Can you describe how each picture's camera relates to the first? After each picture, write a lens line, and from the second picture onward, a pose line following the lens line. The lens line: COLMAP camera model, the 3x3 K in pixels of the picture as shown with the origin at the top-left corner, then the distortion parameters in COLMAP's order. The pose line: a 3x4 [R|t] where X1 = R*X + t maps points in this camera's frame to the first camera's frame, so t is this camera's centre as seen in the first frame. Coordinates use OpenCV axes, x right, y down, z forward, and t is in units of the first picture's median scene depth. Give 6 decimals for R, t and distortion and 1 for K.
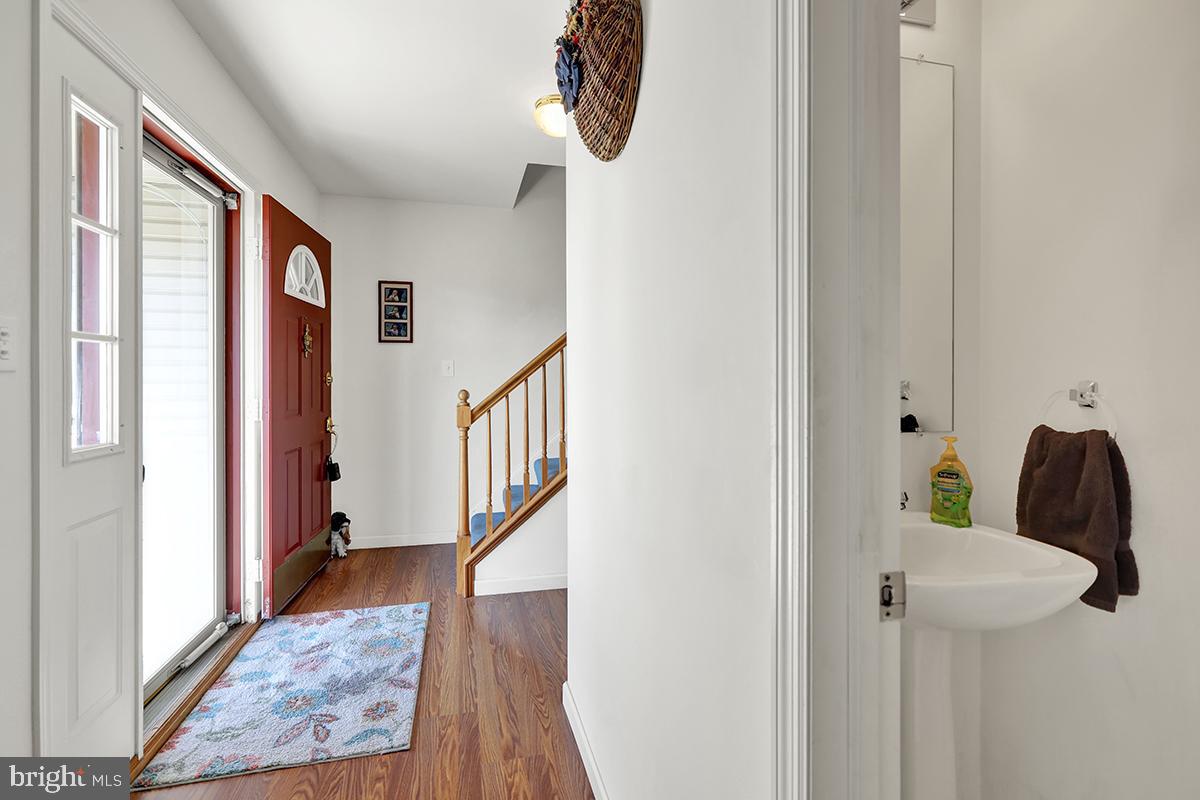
lens RADIAL K [[560.1, 0, 594.4], [0, 560.1, 389.1], [0, 0, 1]] dist [-0.000644, 0.000267]
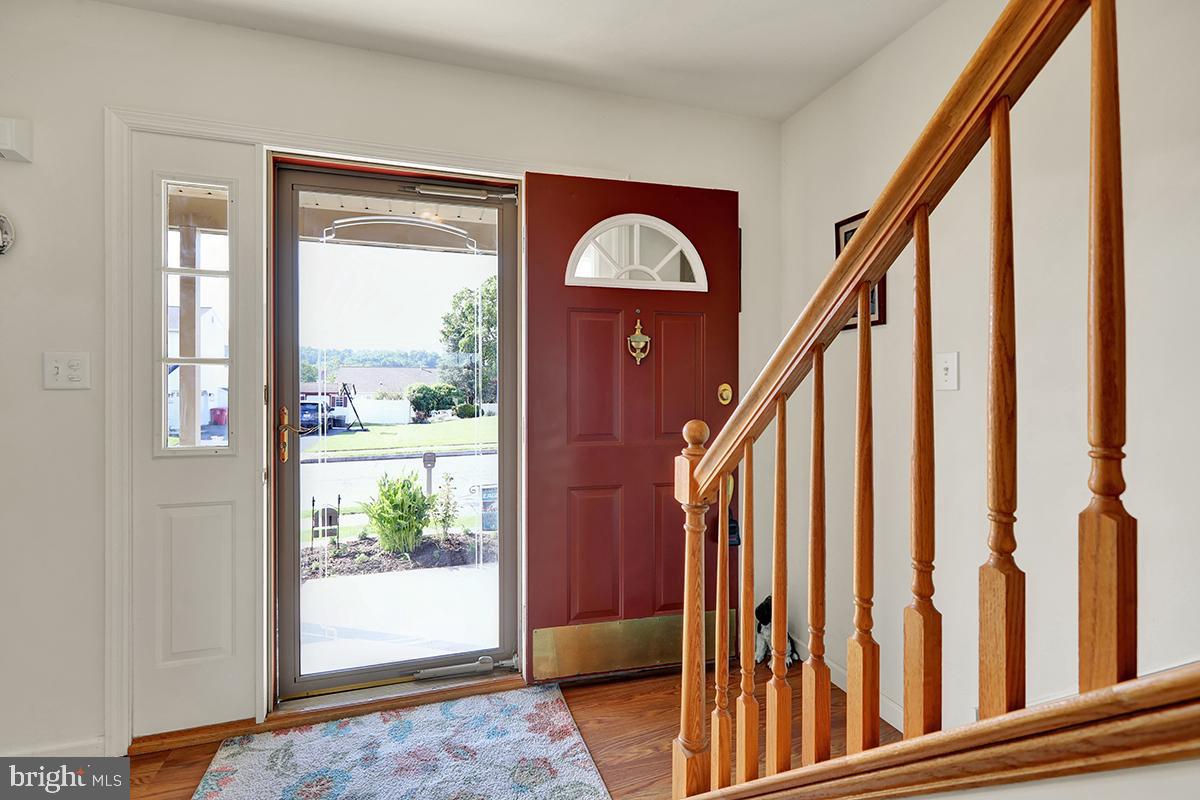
lens RADIAL K [[541.1, 0, 589.1], [0, 541.1, 398.5], [0, 0, 1]] dist [-0.000147, 0.000110]
pose [[0.069979, 0.002907, -0.997544, 0.242220], [-0.017287, 0.999849, 0.001701, -0.015508], [0.997399, 0.017126, 0.070019, 1.123903]]
